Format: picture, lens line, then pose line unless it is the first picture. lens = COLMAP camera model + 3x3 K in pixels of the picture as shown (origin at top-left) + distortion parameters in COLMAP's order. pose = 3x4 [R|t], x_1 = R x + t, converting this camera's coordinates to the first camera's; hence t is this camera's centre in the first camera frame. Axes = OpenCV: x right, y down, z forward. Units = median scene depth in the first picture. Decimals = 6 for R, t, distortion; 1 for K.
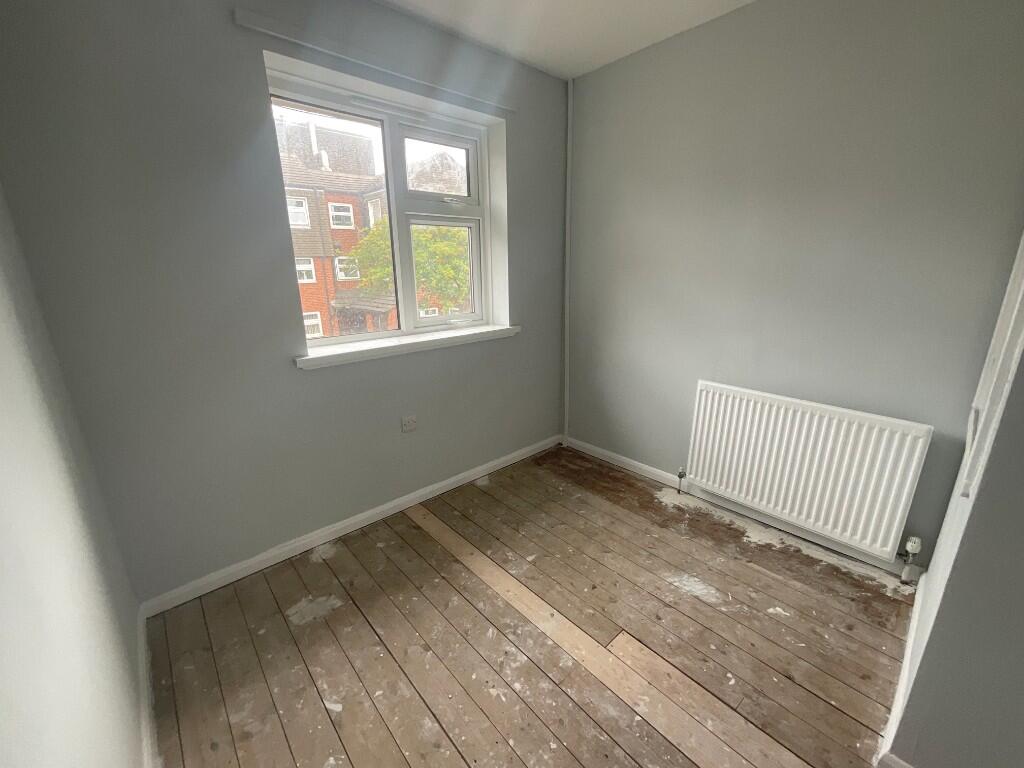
lens RADIAL K [[417.4, 0, 512.0], [0, 417.4, 384.0], [0, 0, 1]] dist [-0.014112, 0.009083]
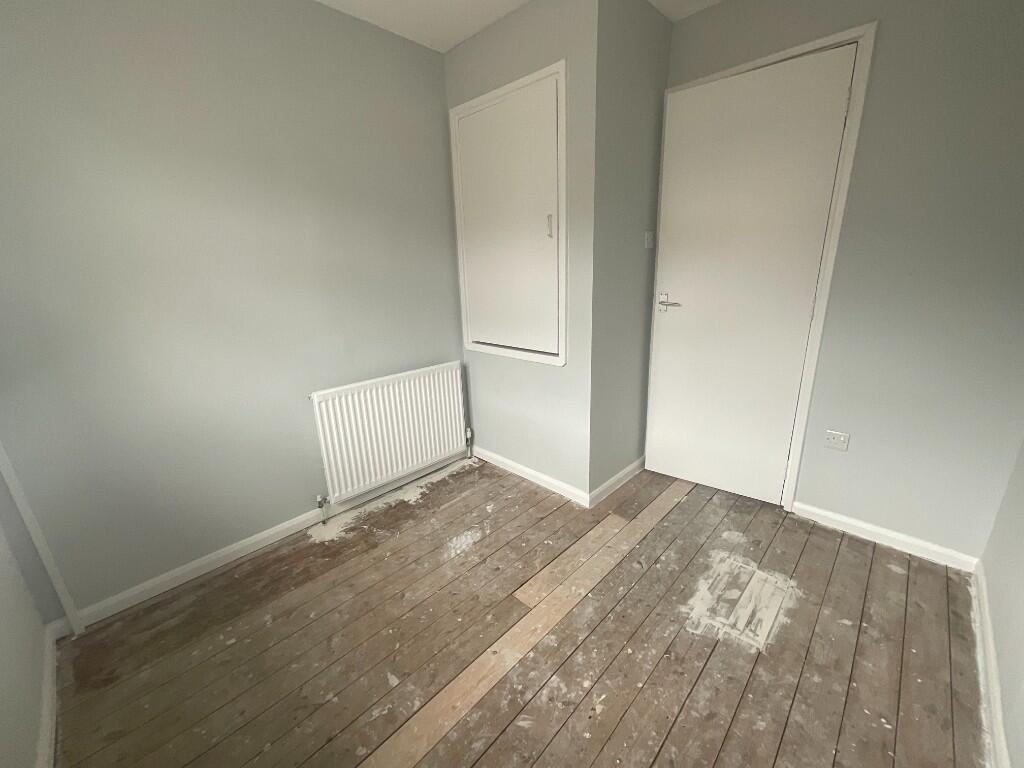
lens RADIAL K [[417.4, 0, 512.0], [0, 417.4, 384.0], [0, 0, 1]] dist [-0.014112, 0.009083]
pose [[-0.065777, -0.263708, 0.962357, -0.529426], [0.311477, 0.910828, 0.270877, -0.165898], [-0.947975, 0.317569, 0.022227, 0.674264]]
